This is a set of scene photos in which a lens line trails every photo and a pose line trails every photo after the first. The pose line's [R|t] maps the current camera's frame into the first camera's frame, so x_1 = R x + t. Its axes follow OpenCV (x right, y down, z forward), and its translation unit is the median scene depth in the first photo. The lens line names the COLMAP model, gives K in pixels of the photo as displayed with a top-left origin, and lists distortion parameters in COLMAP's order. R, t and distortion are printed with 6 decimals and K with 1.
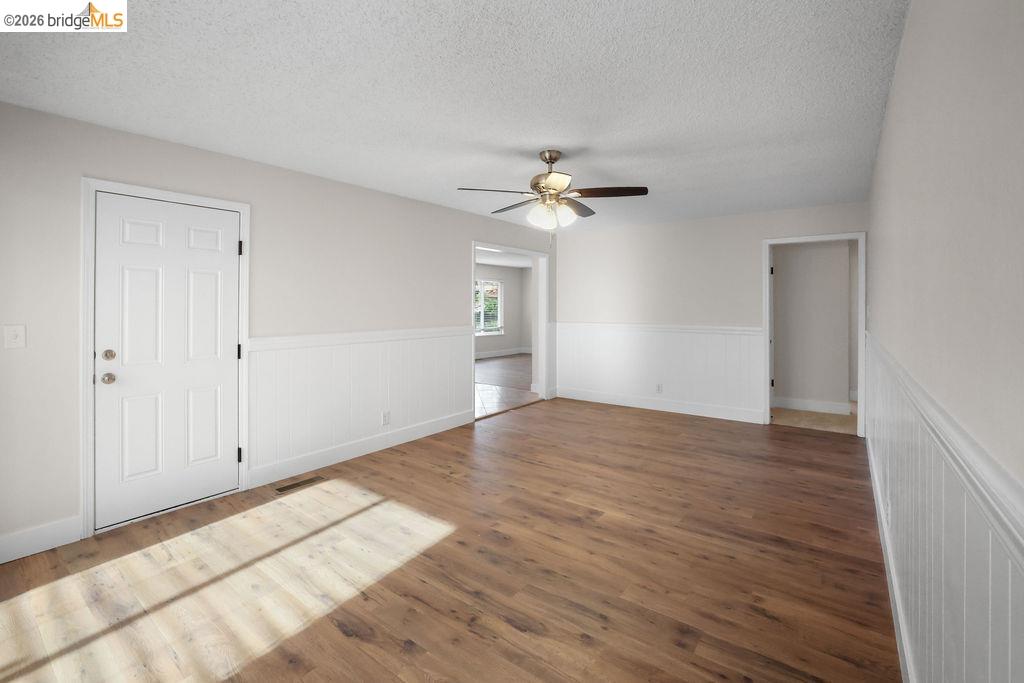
lens RADIAL K [[445.8, 0, 504.5], [0, 445.8, 307.8], [0, 0, 1]] dist [-0.002735, 0.000043]
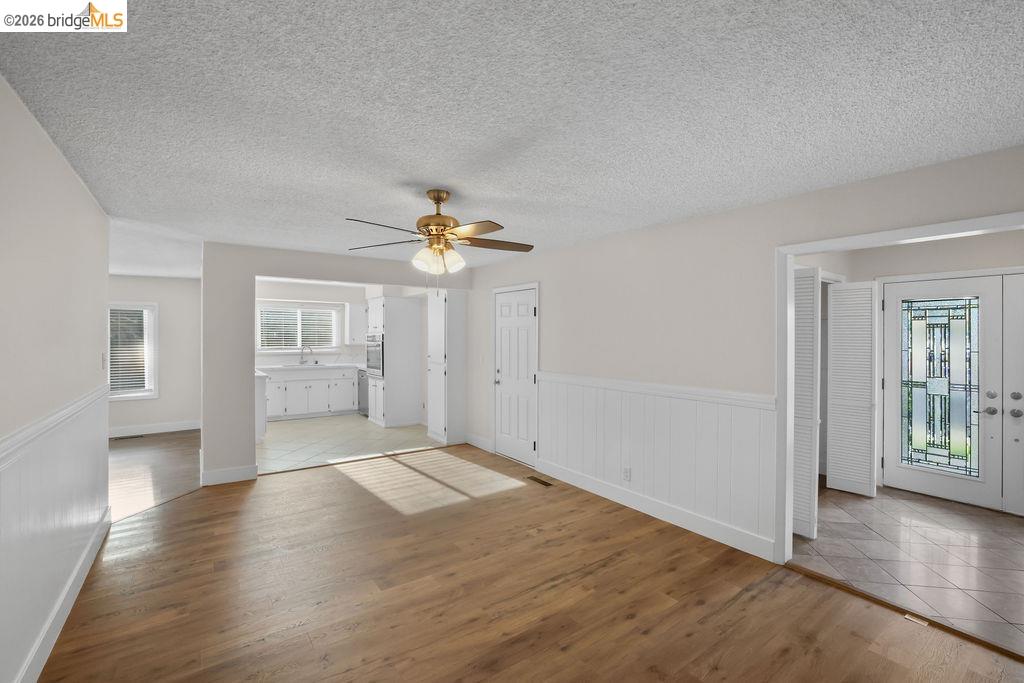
lens RADIAL K [[445.8, 0, 510.2], [0, 445.8, 339.7], [0, 0, 1]] dist [-0.002735, 0.000043]
pose [[-0.276211, 0.006073, -0.961078, 0.878494], [-0.003502, 0.999967, 0.007325, -0.046350], [0.961091, 0.005389, -0.276181, 1.298993]]
